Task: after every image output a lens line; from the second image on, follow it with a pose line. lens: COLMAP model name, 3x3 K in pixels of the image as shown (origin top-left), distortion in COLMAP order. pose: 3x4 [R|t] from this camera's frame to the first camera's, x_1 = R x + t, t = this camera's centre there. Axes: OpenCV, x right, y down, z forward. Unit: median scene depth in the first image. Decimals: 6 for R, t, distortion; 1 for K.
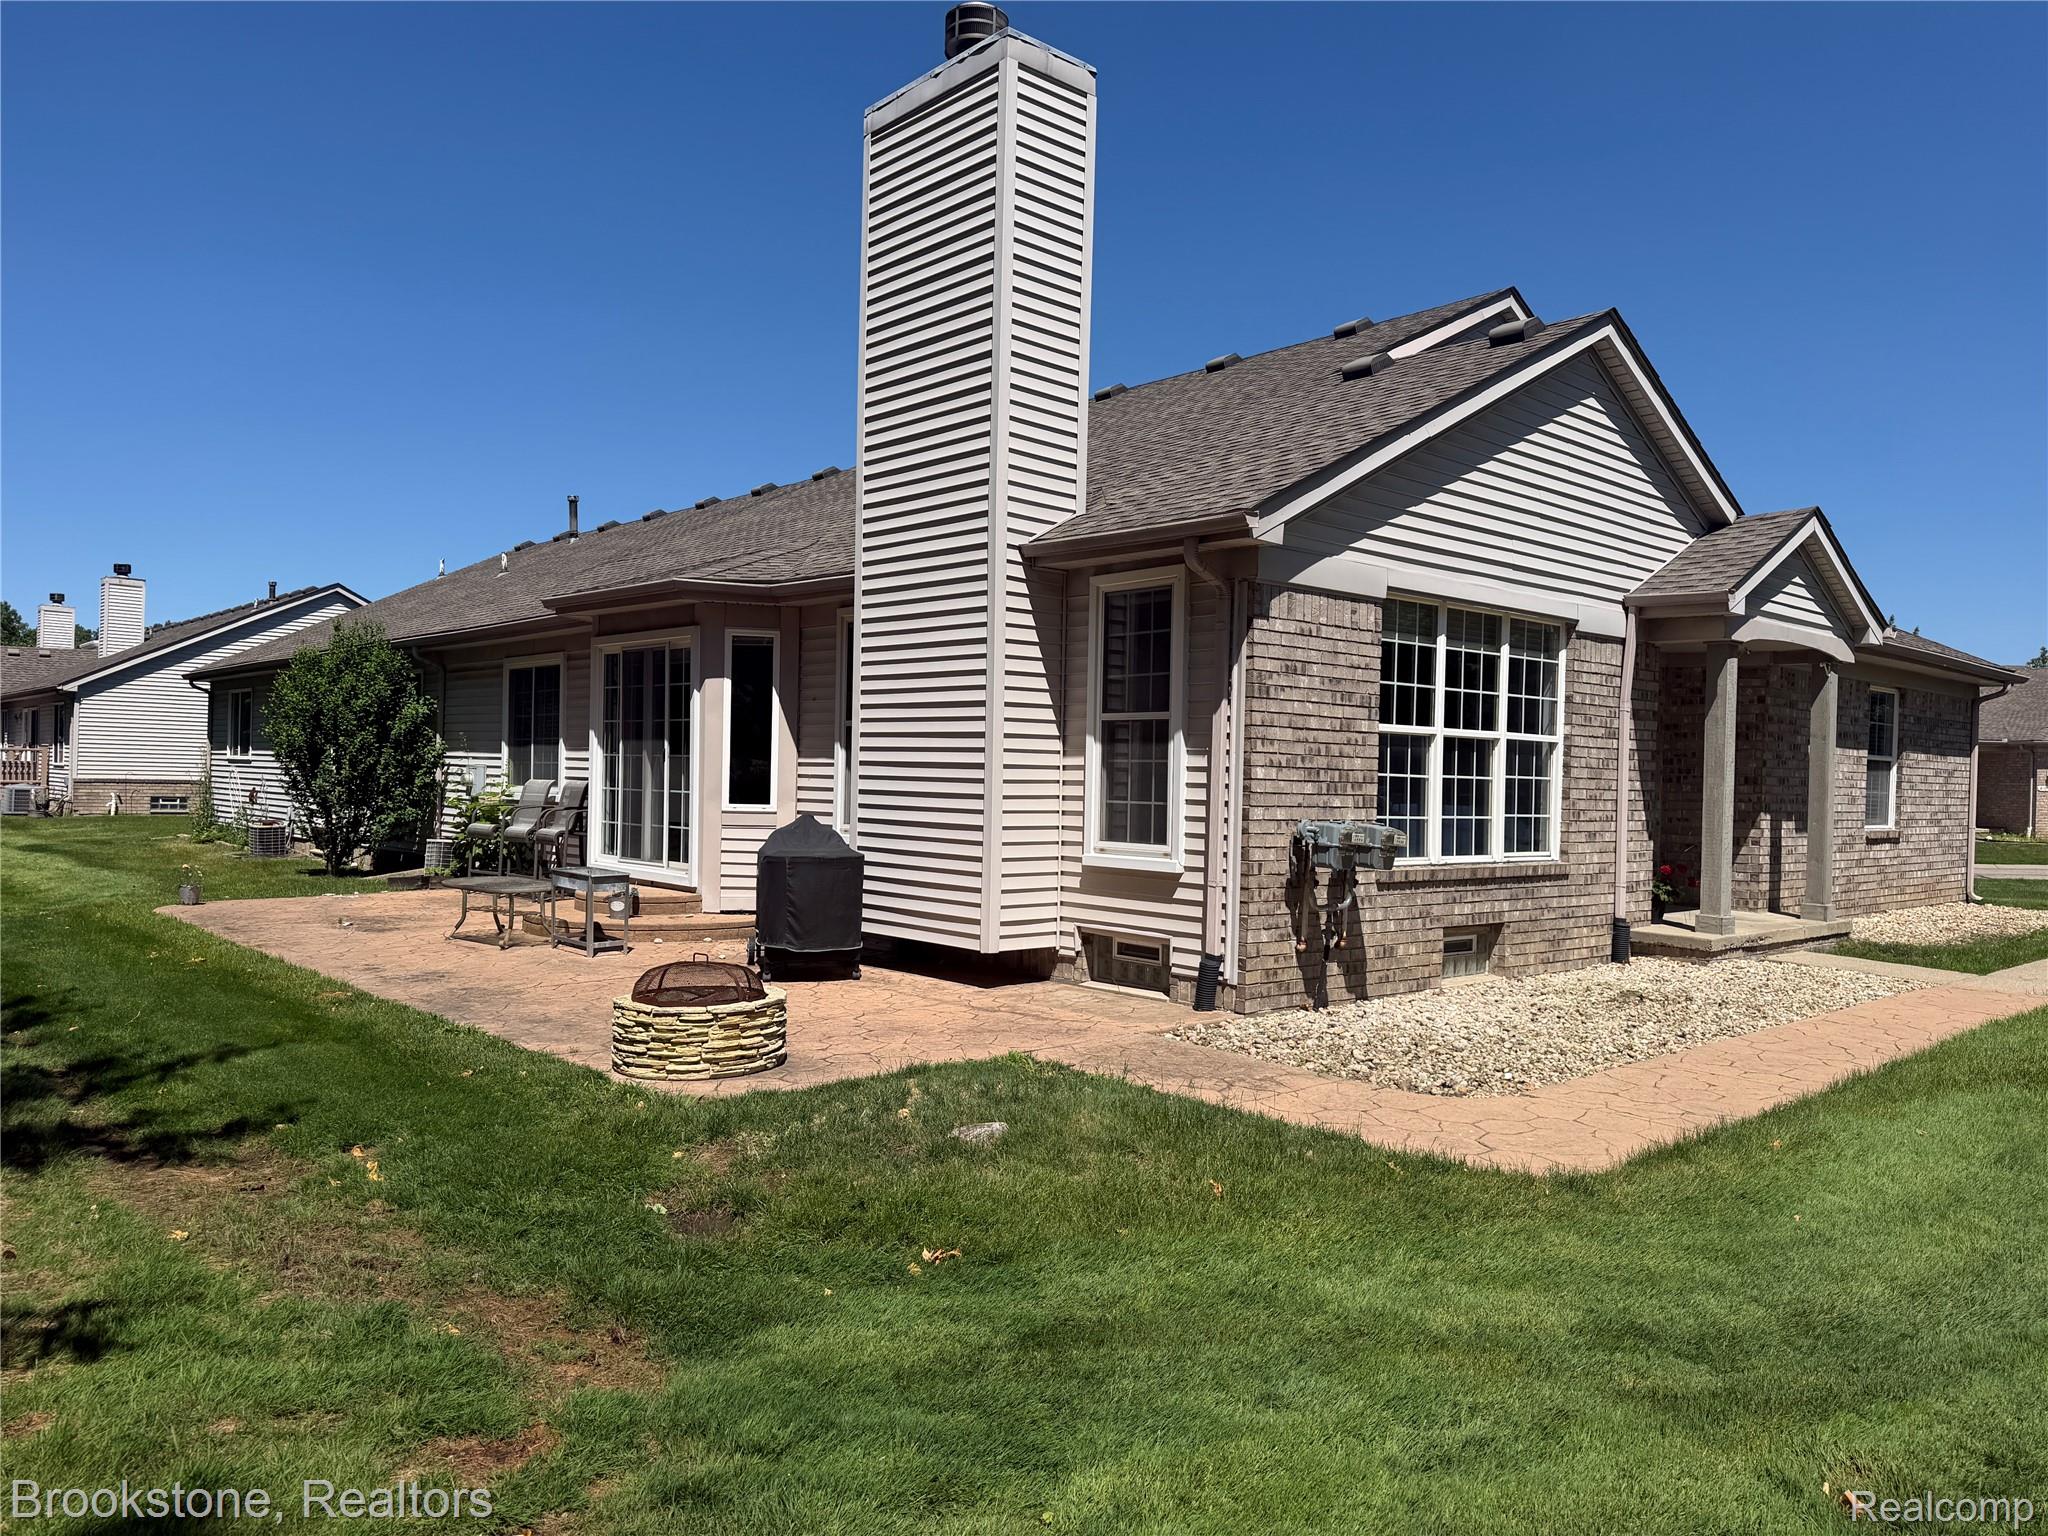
lens RADIAL K [[1437.7, 0, 1019.6], [0, 1437.7, 784.7], [0, 0, 1]] dist [0.101353, -0.126323]
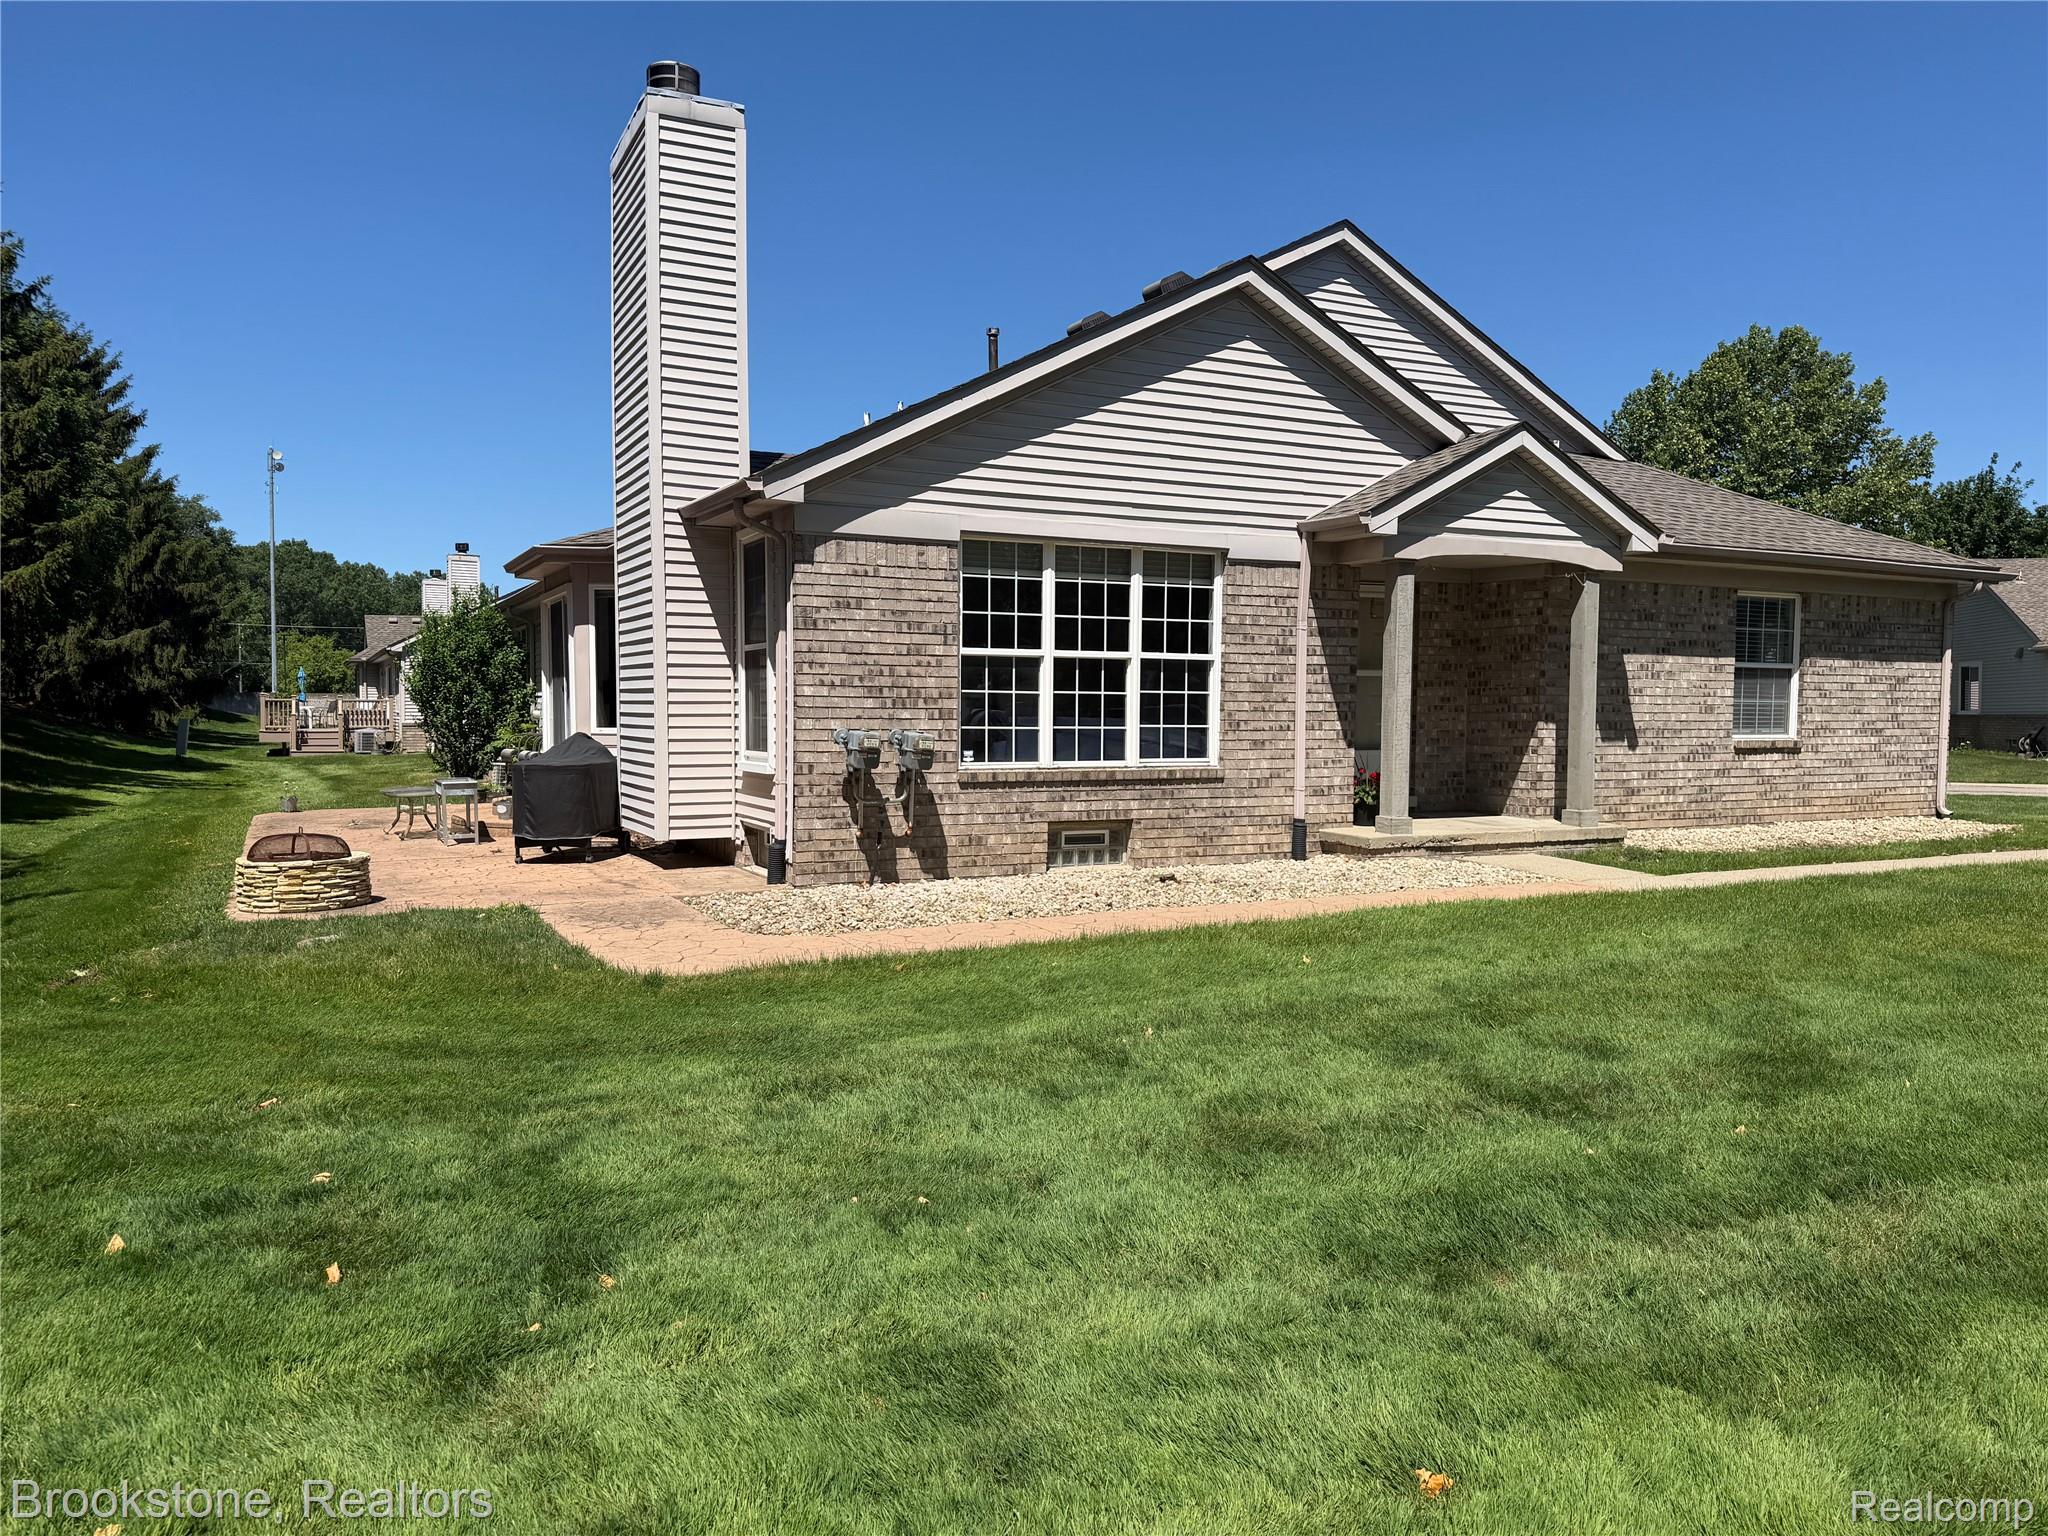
lens RADIAL K [[1437.7, 0, 1008.5], [0, 1437.7, 781.8], [0, 0, 1]] dist [0.101353, -0.126323]
pose [[0.962872, -0.004701, -0.269916, 0.569137], [0.015696, 0.999132, 0.038592, 0.021136], [0.269500, -0.041396, 0.962110, -0.115478]]
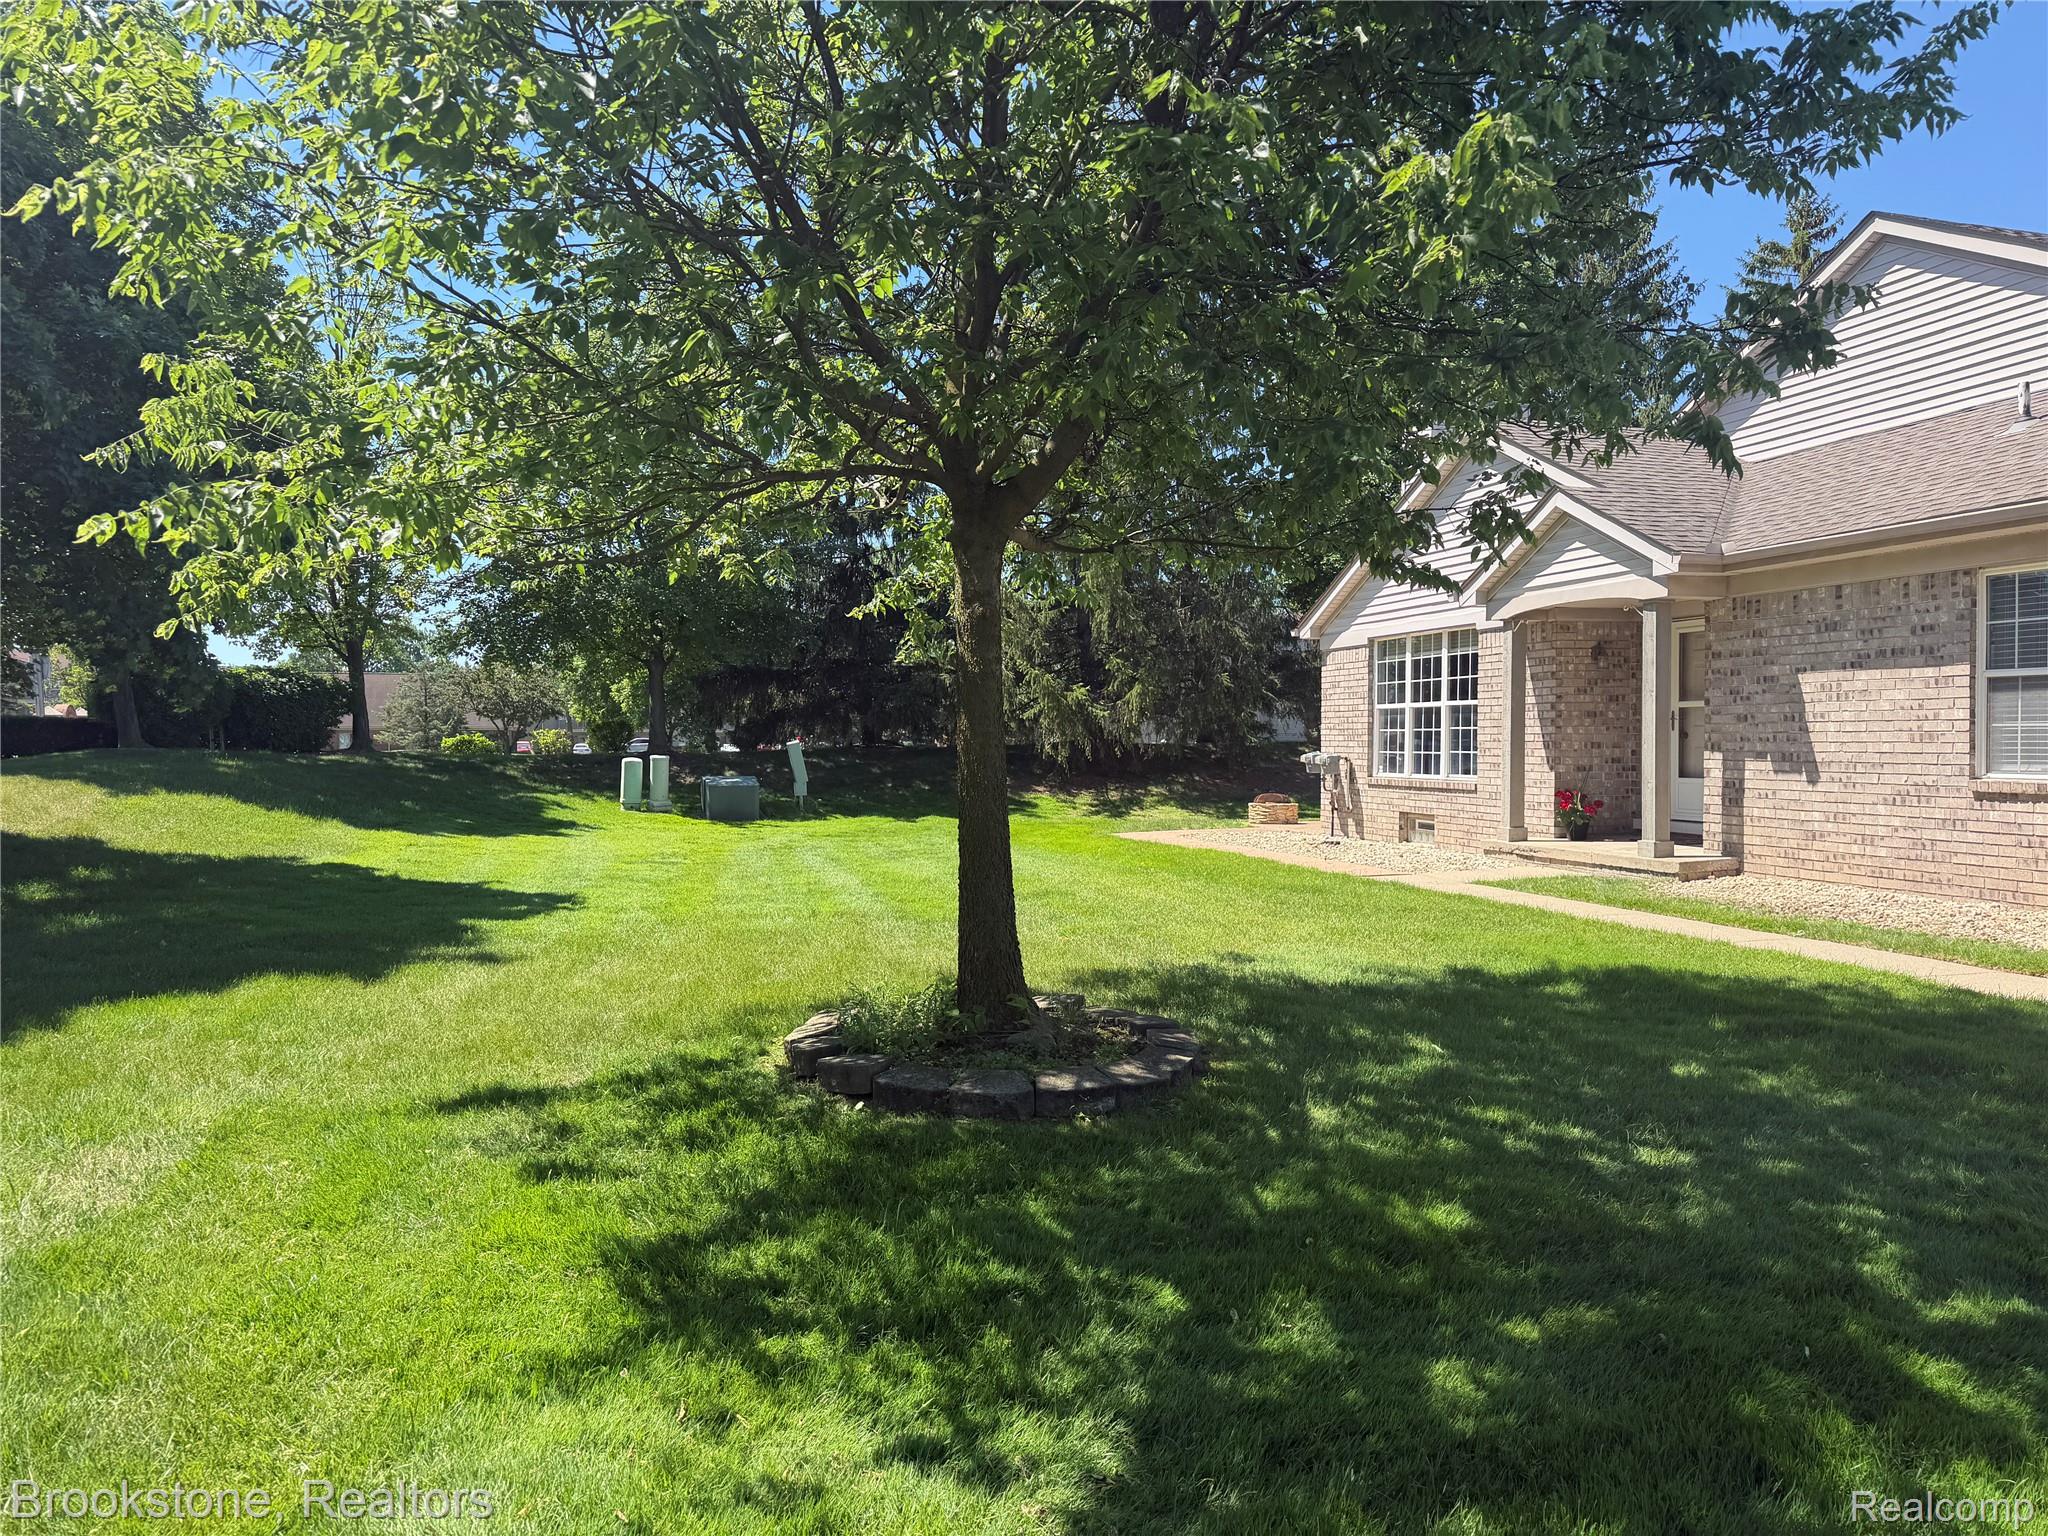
lens RADIAL K [[1437.7, 0, 1030.1], [0, 1437.7, 772.4], [0, 0, 1]] dist [0.101353, -0.126323]
pose [[-0.435300, -0.003369, -0.900279, 2.138839], [-0.014665, 0.999887, 0.003349, 0.048763], [0.900166, 0.014661, -0.435300, 1.368986]]
